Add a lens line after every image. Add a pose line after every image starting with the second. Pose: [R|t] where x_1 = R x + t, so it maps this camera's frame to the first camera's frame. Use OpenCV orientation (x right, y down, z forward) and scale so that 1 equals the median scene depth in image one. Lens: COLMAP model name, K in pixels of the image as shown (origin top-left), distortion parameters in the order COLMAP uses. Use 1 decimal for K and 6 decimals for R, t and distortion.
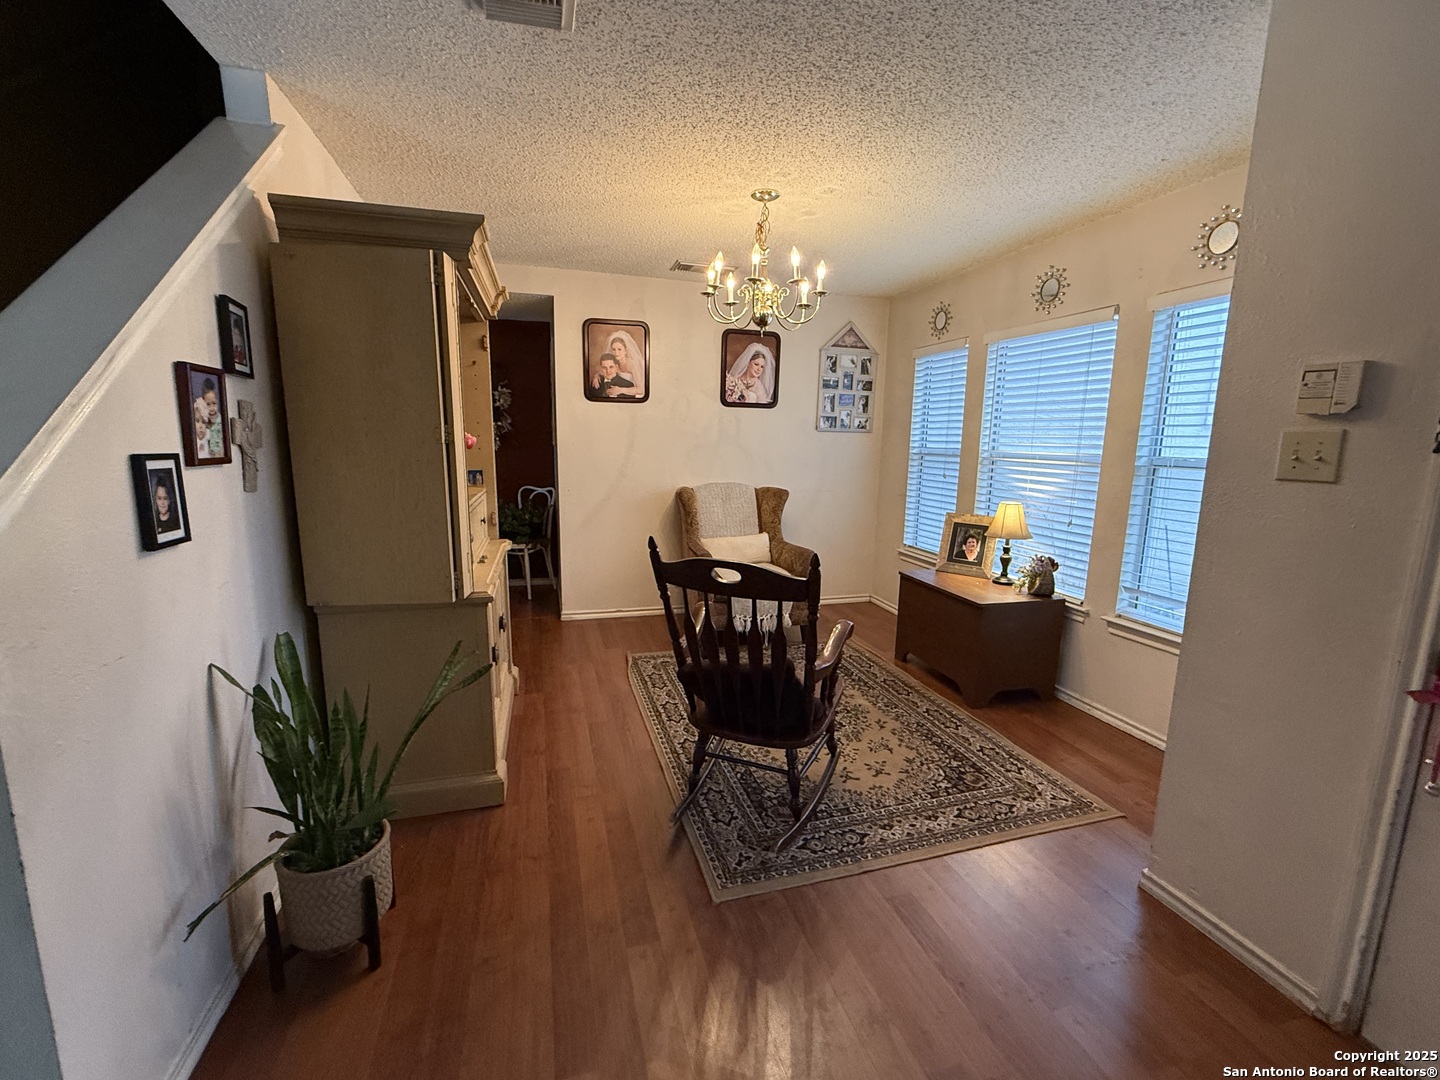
lens RADIAL K [[610.1, 0, 720.0], [0, 610.1, 540.0], [0, 0, 1]] dist [-0.000978, 0.000159]
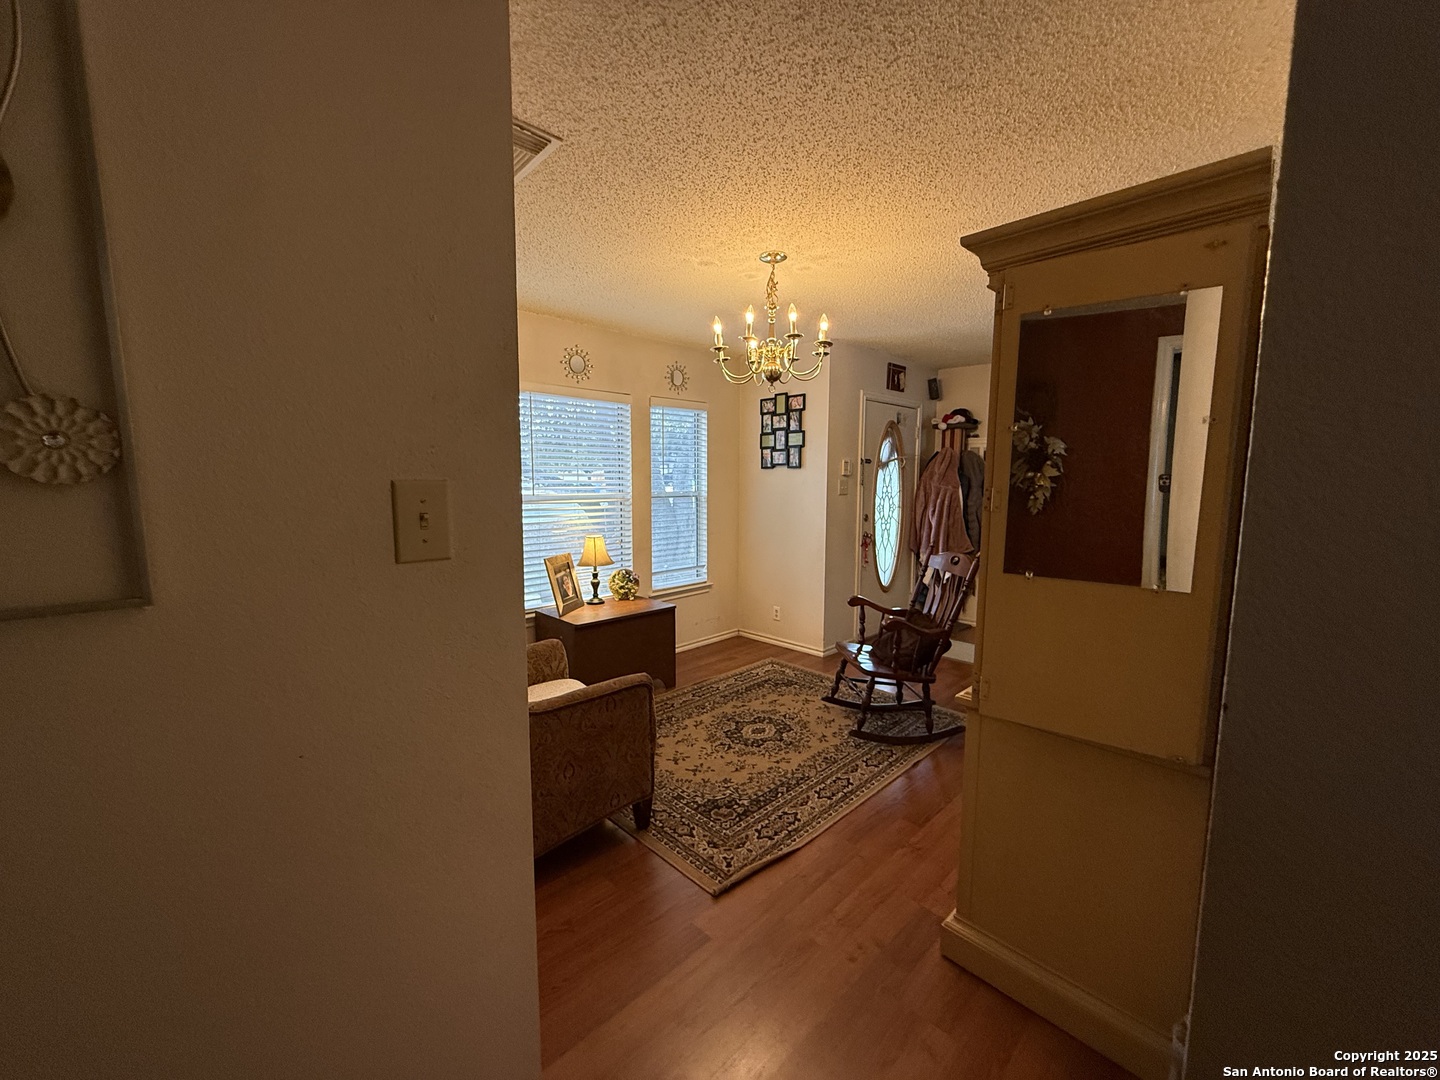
lens RADIAL K [[572.0, 0, 716.7], [0, 572.0, 539.3], [0, 0, 1]] dist [-0.000427, 0.000309]
pose [[-0.469675, -0.109758, 0.875990, -0.617492], [0.141544, 0.970044, 0.197433, -0.239952], [-0.871419, 0.216721, -0.440070, 1.270598]]
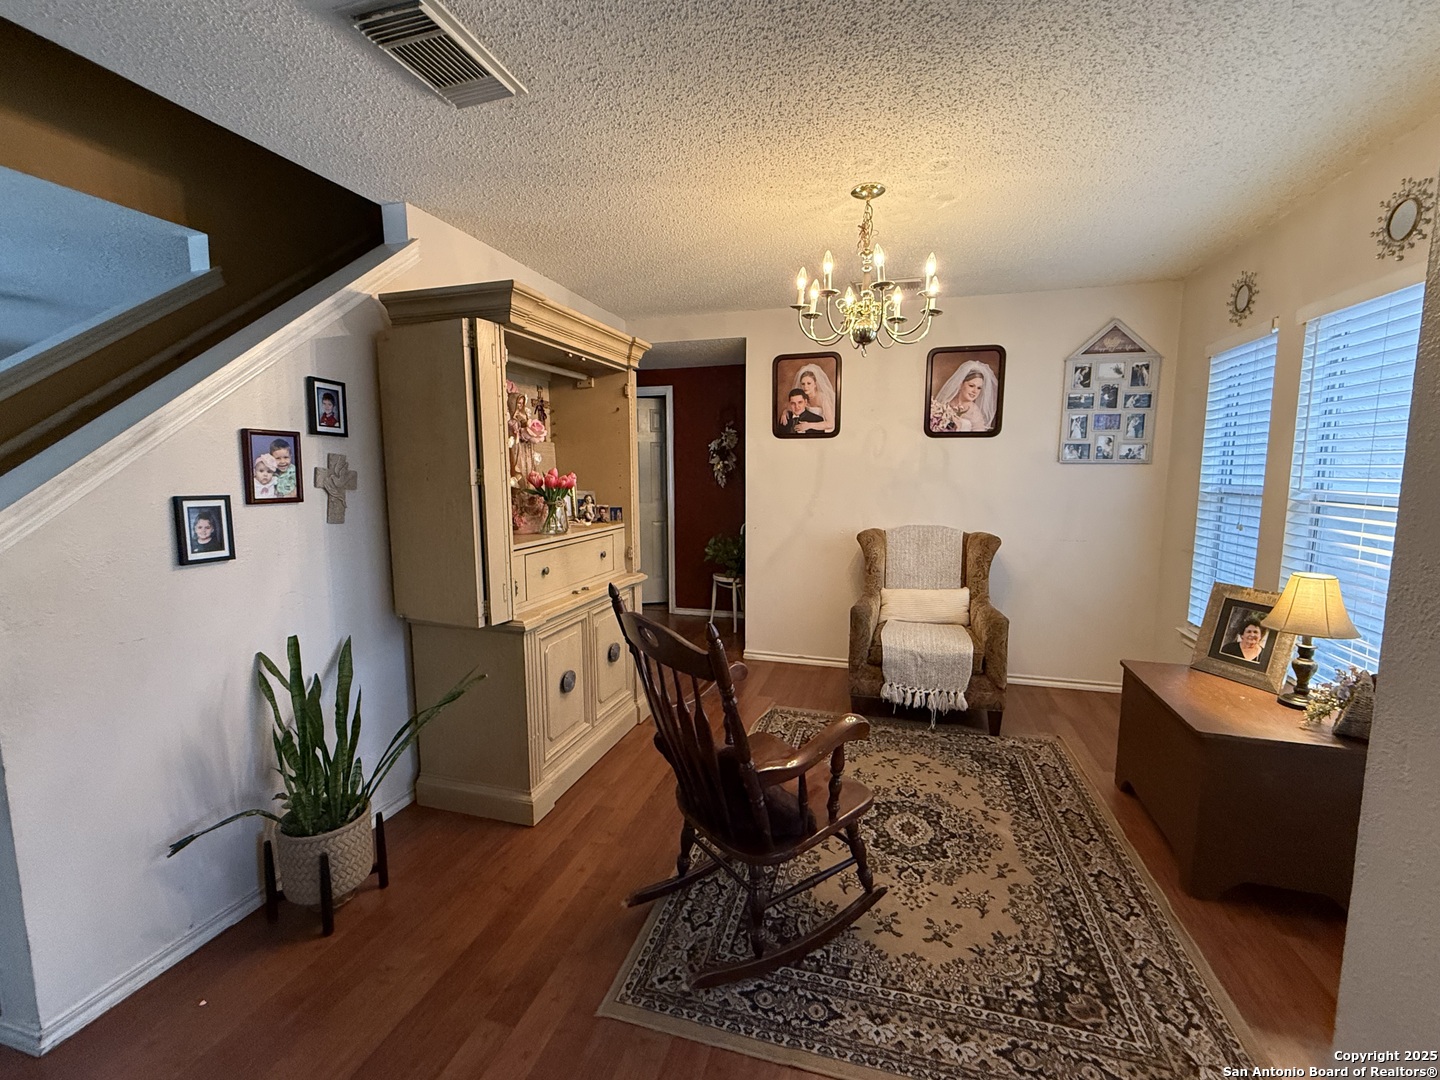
lens RADIAL K [[610.1, 0, 720.0], [0, 610.1, 540.0], [0, 0, 1]] dist [-0.000978, 0.000159]
pose [[0.843972, 0.046573, -0.534362, 0.295410], [-0.076223, 0.996527, -0.033532, -0.030225], [0.530944, 0.069031, 0.844591, 0.164538]]
